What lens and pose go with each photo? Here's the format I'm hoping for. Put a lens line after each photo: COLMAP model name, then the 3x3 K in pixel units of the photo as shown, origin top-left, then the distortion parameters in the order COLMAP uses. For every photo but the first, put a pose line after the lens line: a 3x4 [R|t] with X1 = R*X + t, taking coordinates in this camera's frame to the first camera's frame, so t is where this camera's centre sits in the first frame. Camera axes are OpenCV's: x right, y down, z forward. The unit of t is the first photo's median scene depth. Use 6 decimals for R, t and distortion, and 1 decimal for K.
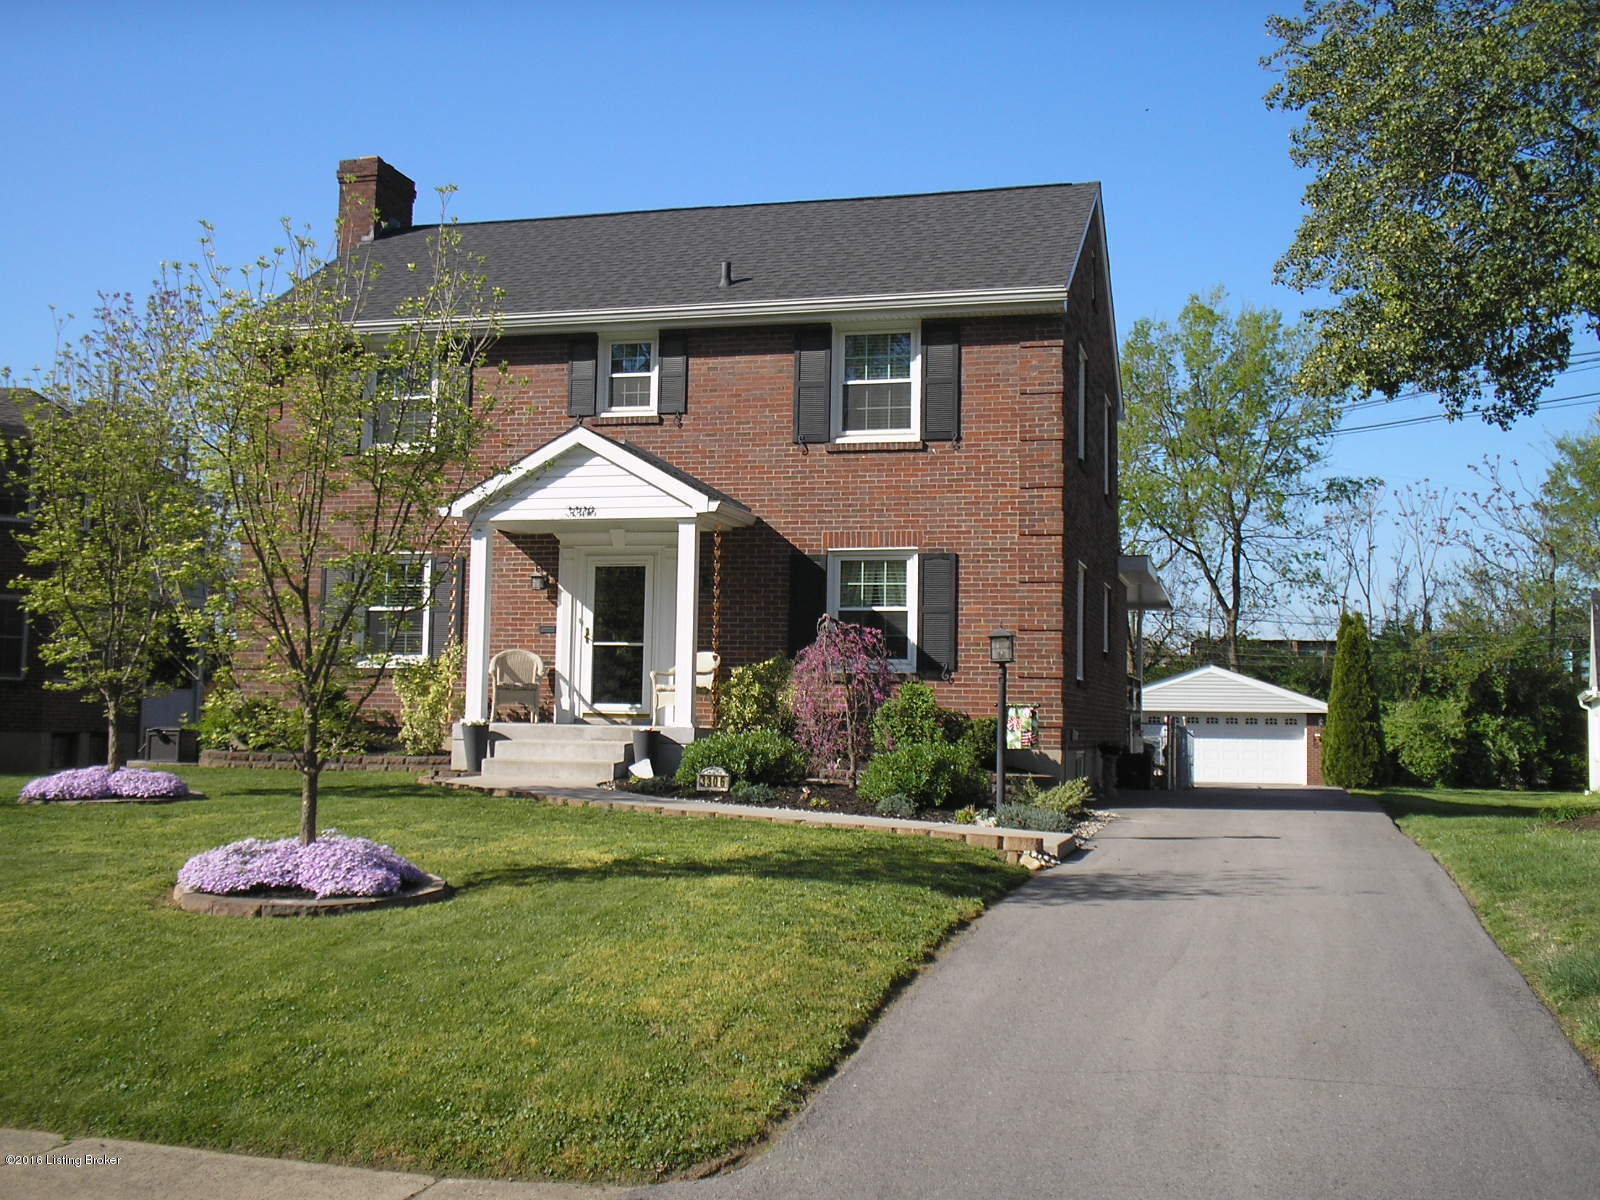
lens RADIAL K [[1736.6, 0, 811.4], [0, 1736.6, 591.4], [0, 0, 1]] dist [-0.058706, 0.045631]
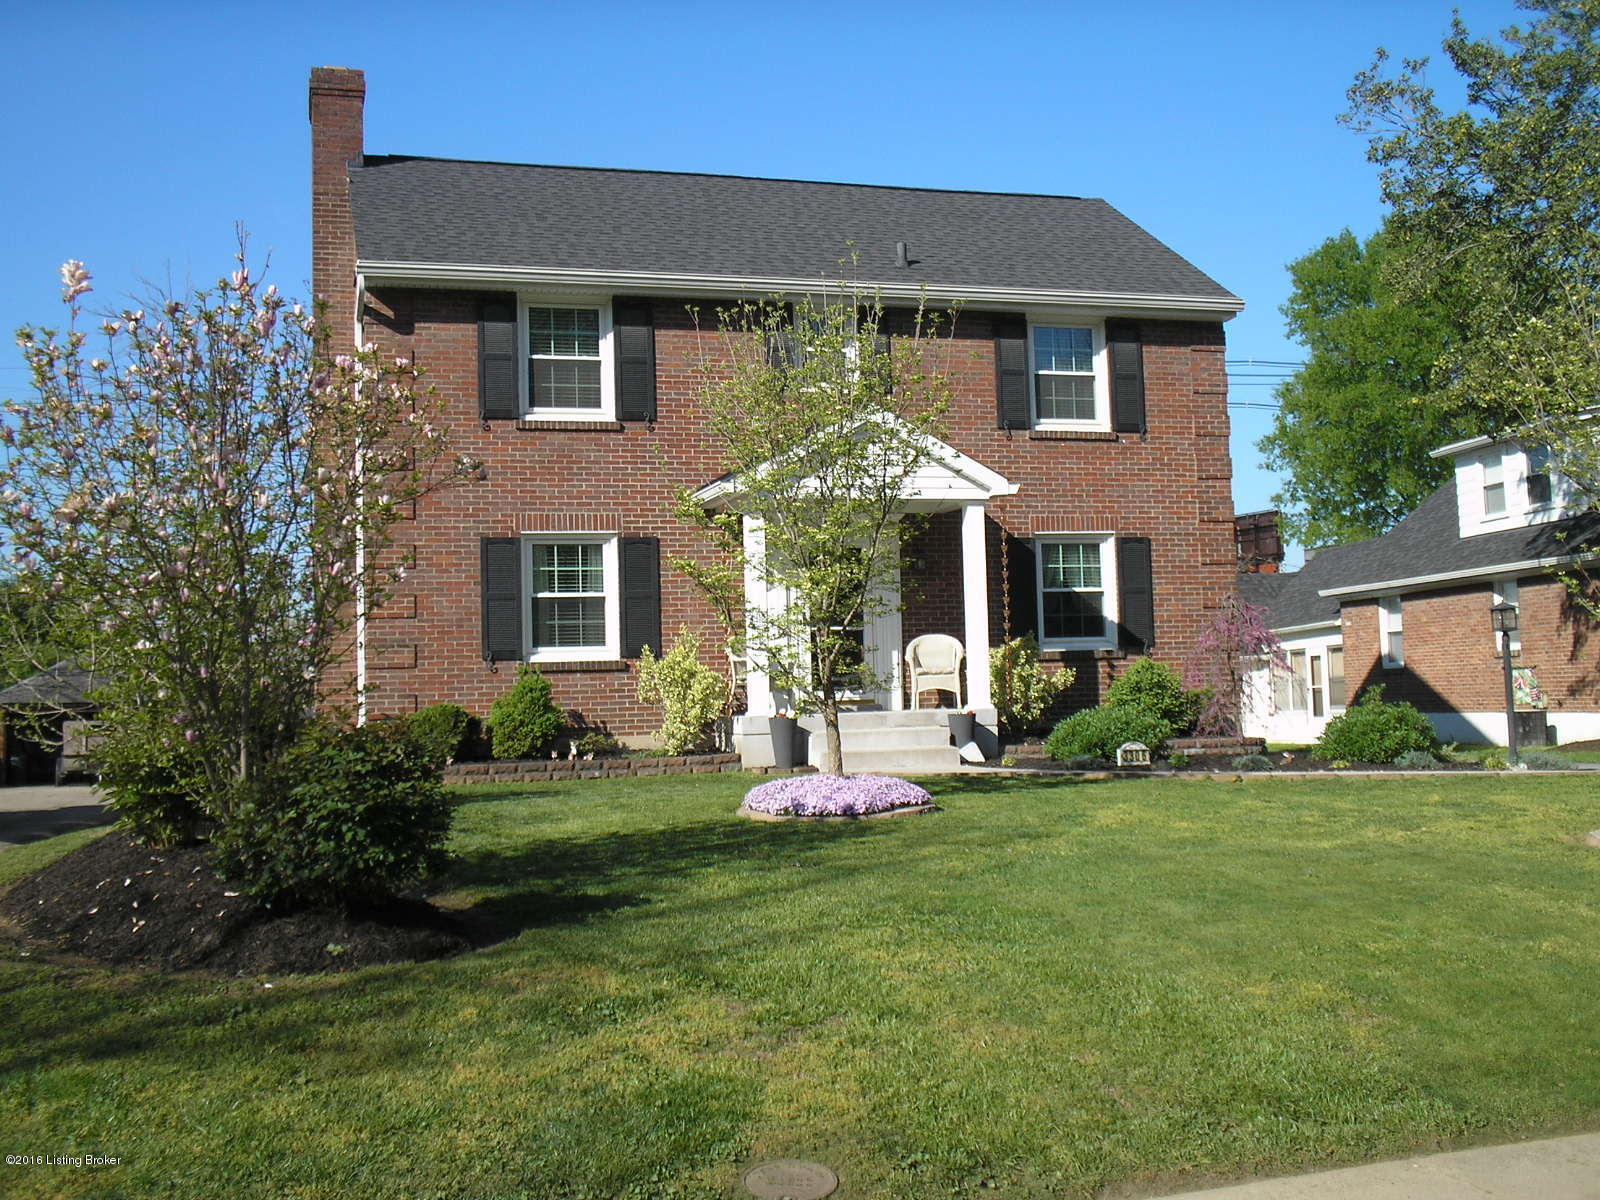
lens RADIAL K [[1776.3, 0, 801.4], [0, 1776.3, 604.0], [0, 0, 1]] dist [-0.126320, 0.019375]
pose [[0.852027, -0.013481, 0.523324, -0.651570], [0.005799, 0.999850, 0.016316, 0.000212], [-0.523465, -0.010867, 0.851978, 0.170848]]
